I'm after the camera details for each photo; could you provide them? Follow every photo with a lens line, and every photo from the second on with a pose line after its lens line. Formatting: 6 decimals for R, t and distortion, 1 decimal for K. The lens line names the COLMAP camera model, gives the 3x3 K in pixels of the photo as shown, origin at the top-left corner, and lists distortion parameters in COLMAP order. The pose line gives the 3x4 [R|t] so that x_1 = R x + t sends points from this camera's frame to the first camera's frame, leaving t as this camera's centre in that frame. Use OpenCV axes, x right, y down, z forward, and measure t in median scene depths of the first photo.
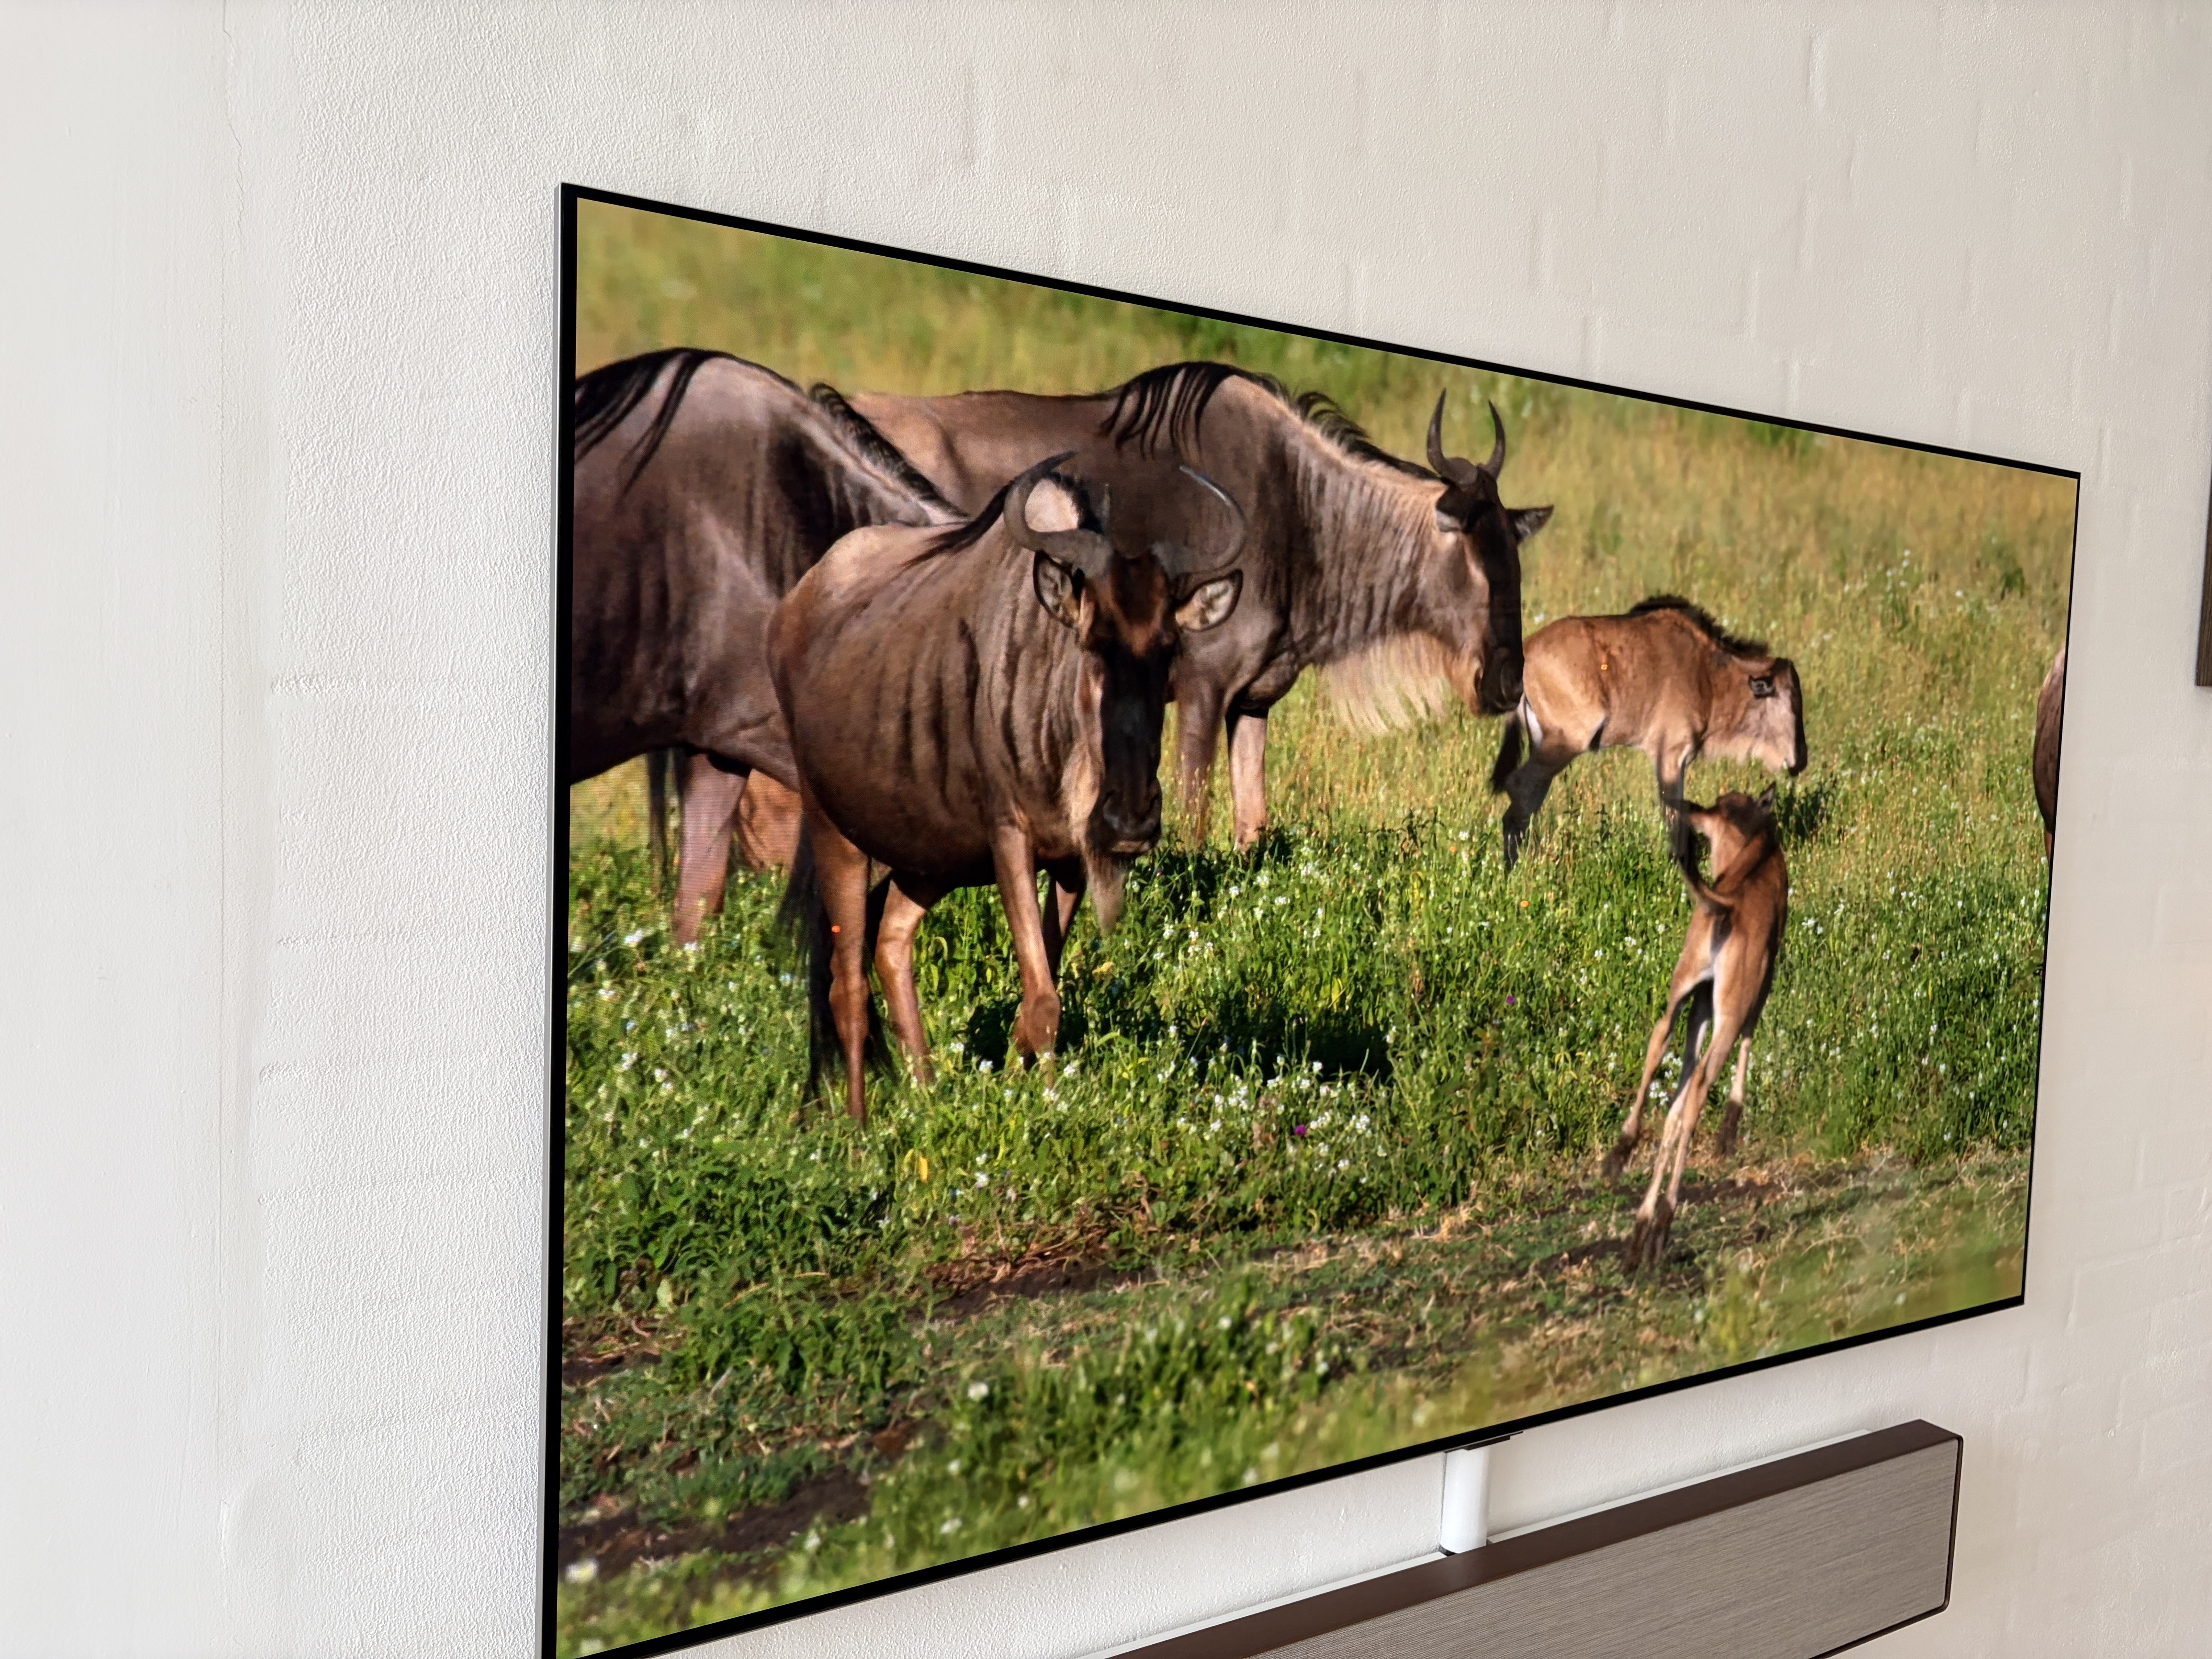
lens RADIAL K [[1683.1, 0, 1106.0], [0, 1683.1, 829.5], [0, 0, 1]] dist [0.010234, 0.004060]
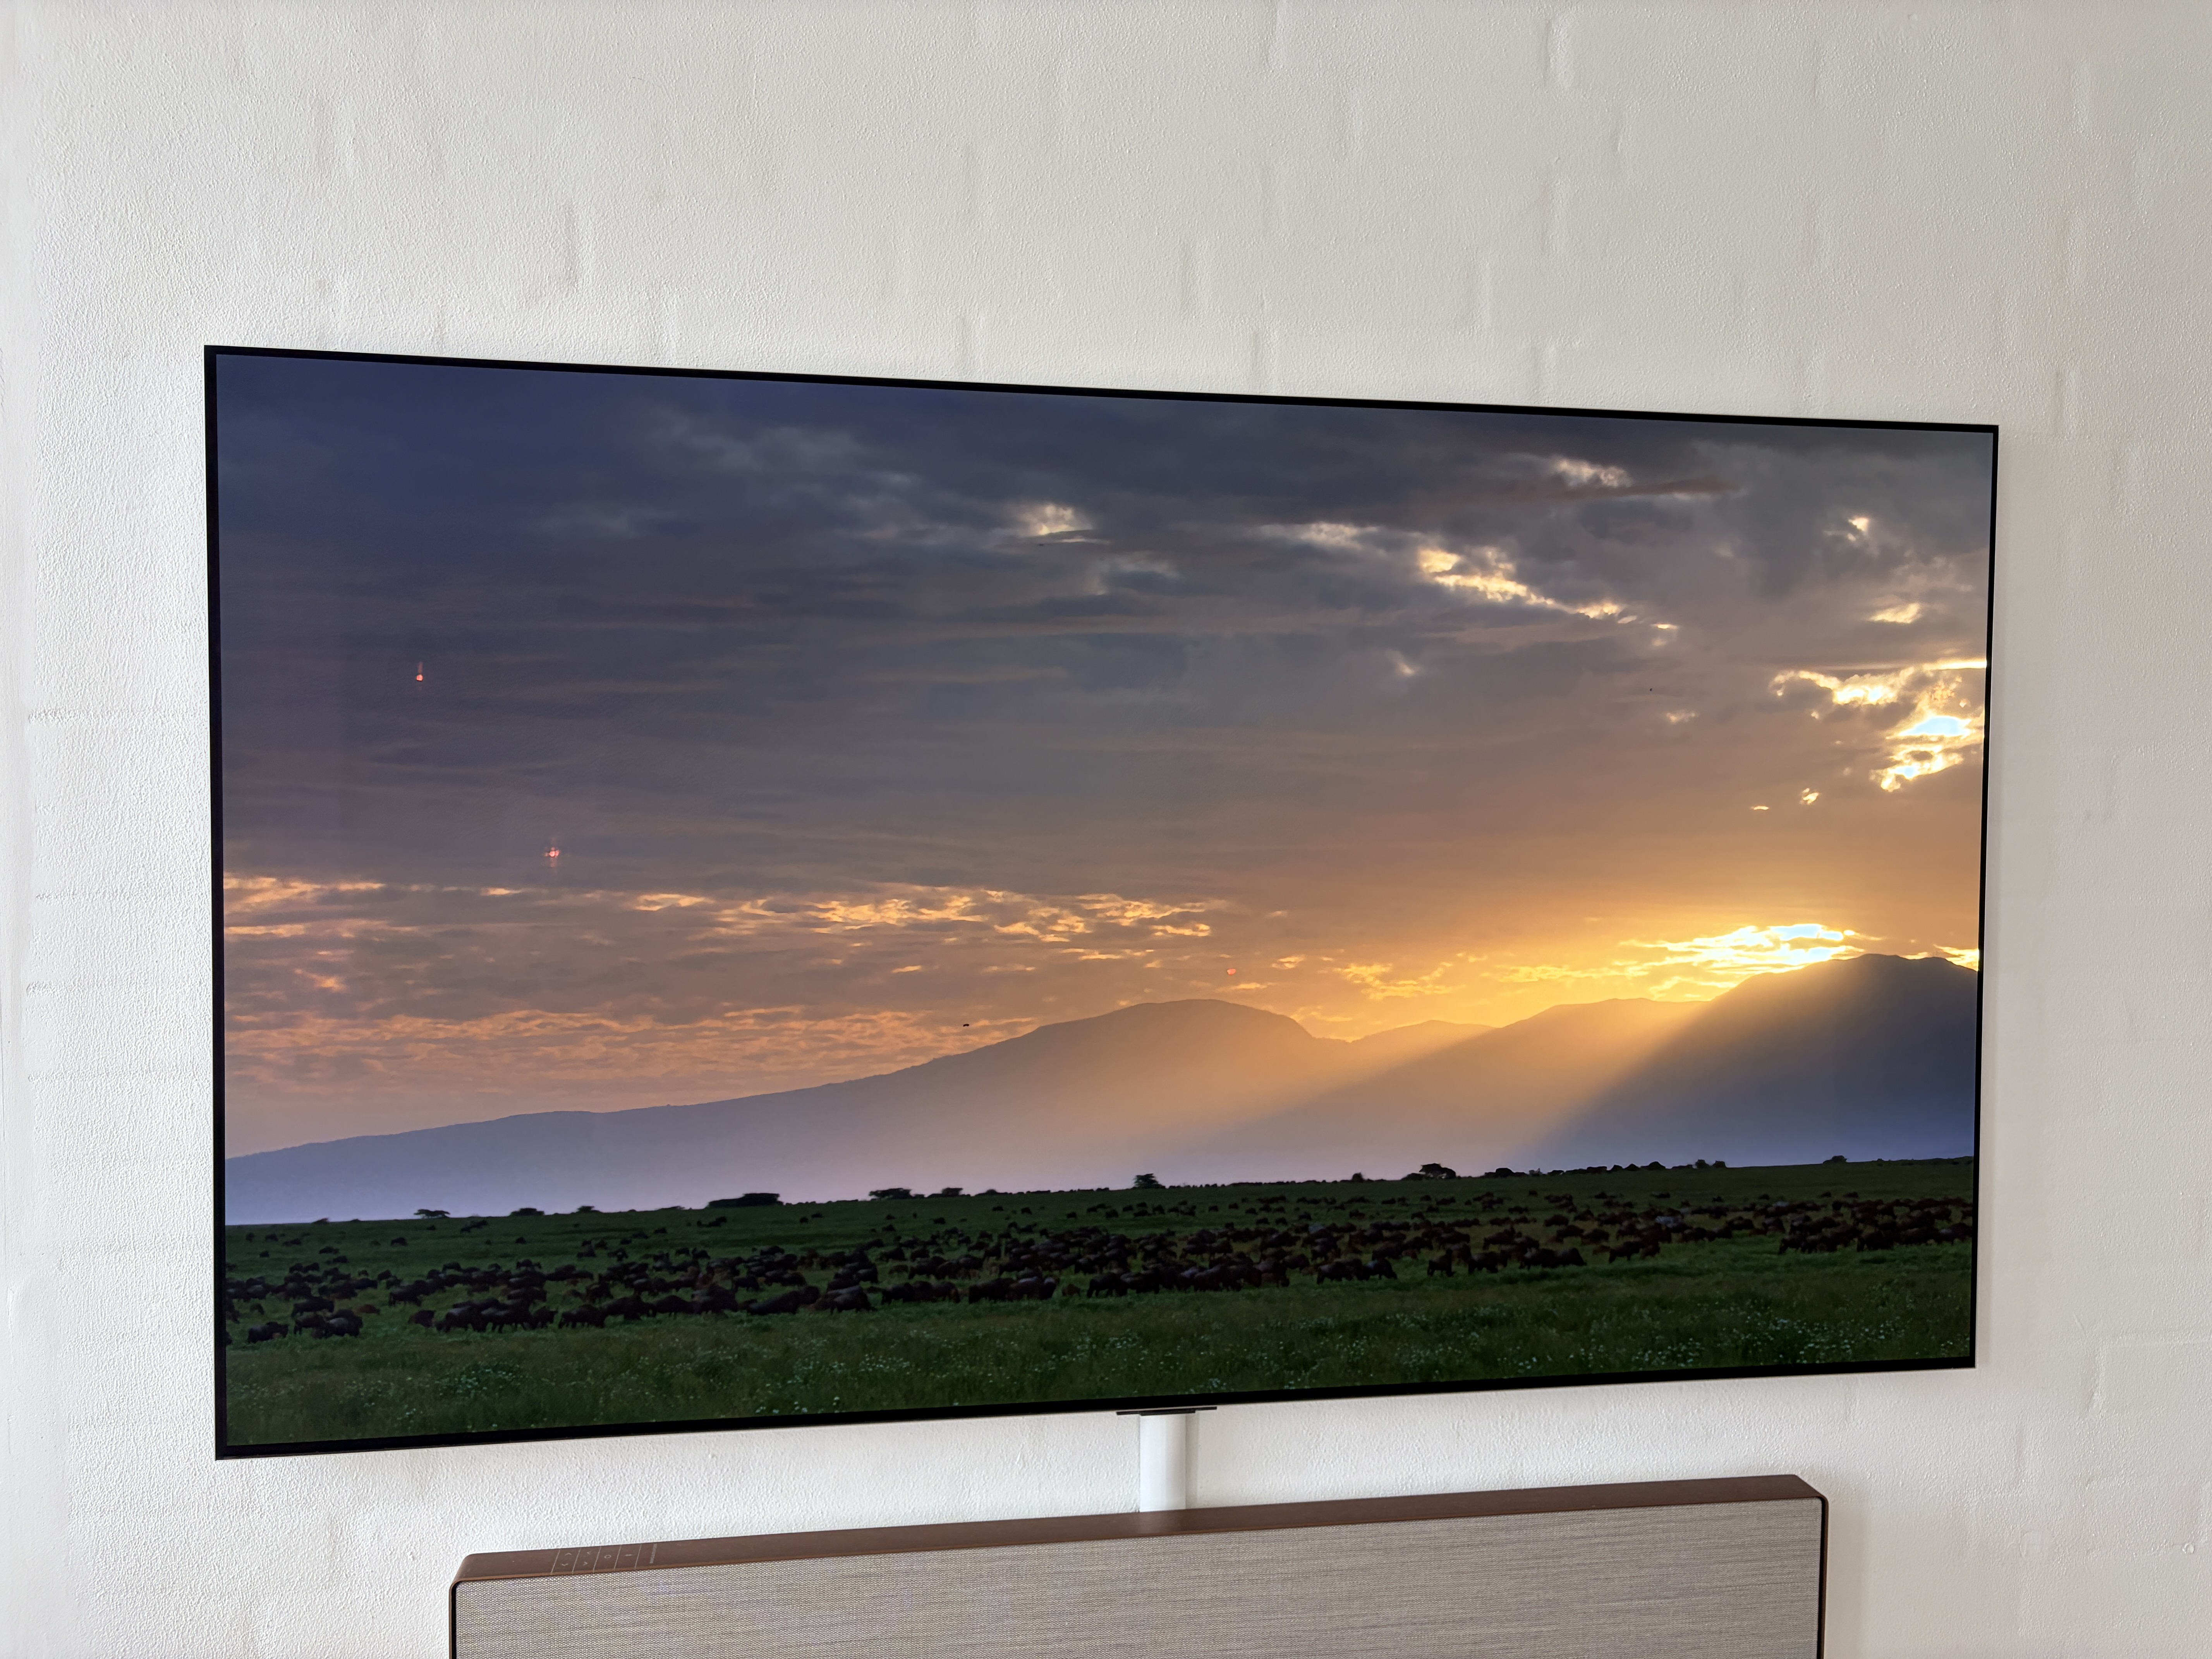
lens RADIAL K [[1683.1, 0, 1106.0], [0, 1683.1, 829.5], [0, 0, 1]] dist [0.010234, 0.004060]
pose [[0.925865, -0.010190, -0.377716, 0.551526], [-0.000627, 0.999593, -0.028504, 0.030988], [0.377853, 0.026627, 0.925482, 0.008455]]
